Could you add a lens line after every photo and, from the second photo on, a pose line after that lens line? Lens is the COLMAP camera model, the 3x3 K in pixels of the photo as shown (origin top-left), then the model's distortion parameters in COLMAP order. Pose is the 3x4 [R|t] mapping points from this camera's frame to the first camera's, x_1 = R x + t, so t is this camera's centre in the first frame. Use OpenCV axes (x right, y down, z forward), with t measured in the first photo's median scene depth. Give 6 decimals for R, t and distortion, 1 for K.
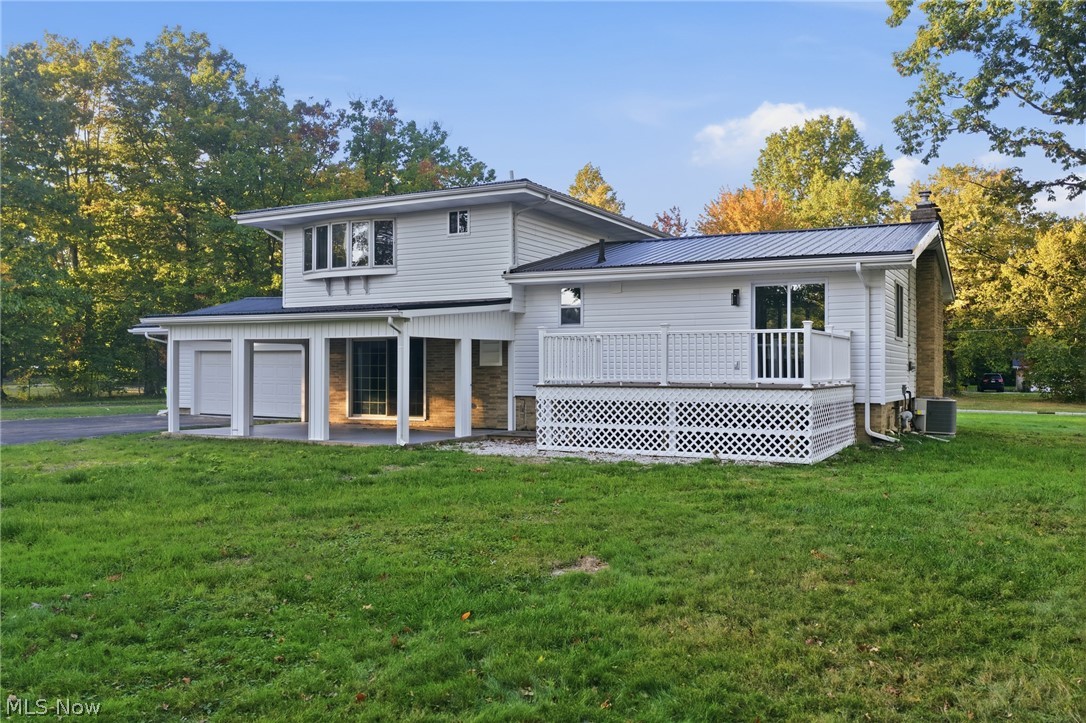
lens RADIAL K [[875.4, 0, 543.0], [0, 875.4, 361.5], [0, 0, 1]] dist [0.019663, 0.005106]
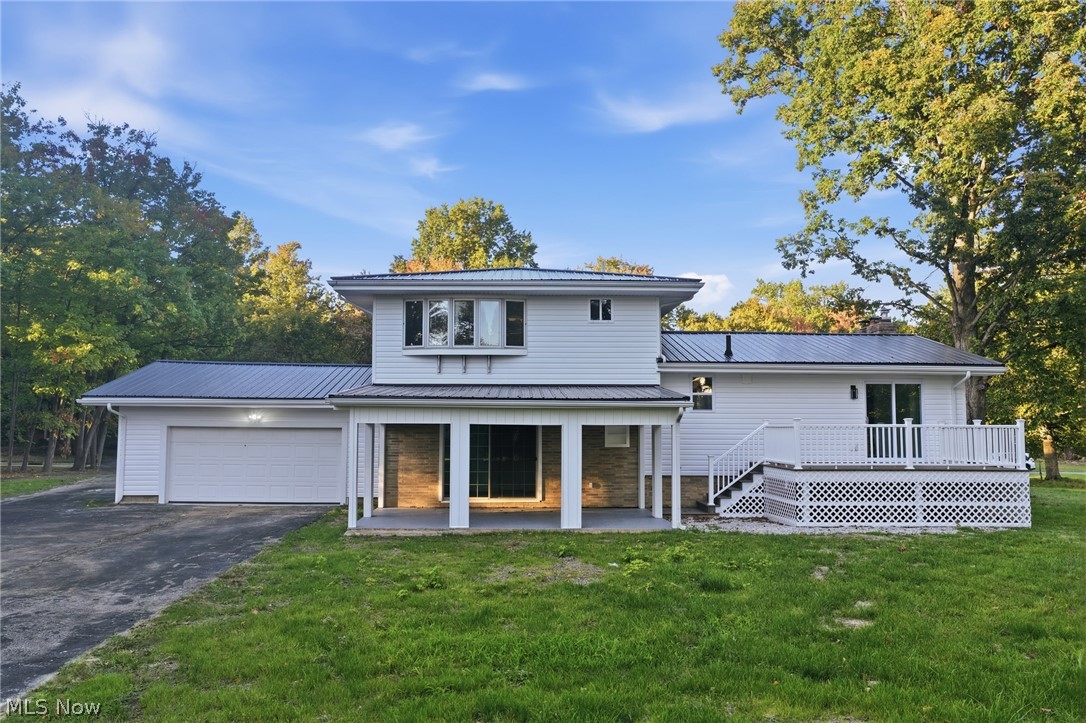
lens RADIAL K [[895.7, 0, 543.0], [0, 895.7, 361.5], [0, 0, 1]] dist [0.068443, -0.171066]
pose [[0.877644, 0.040348, 0.477612, -0.666755], [-0.007290, 0.997459, -0.070868, -0.020966], [-0.479257, 0.058715, 0.875708, 0.094401]]
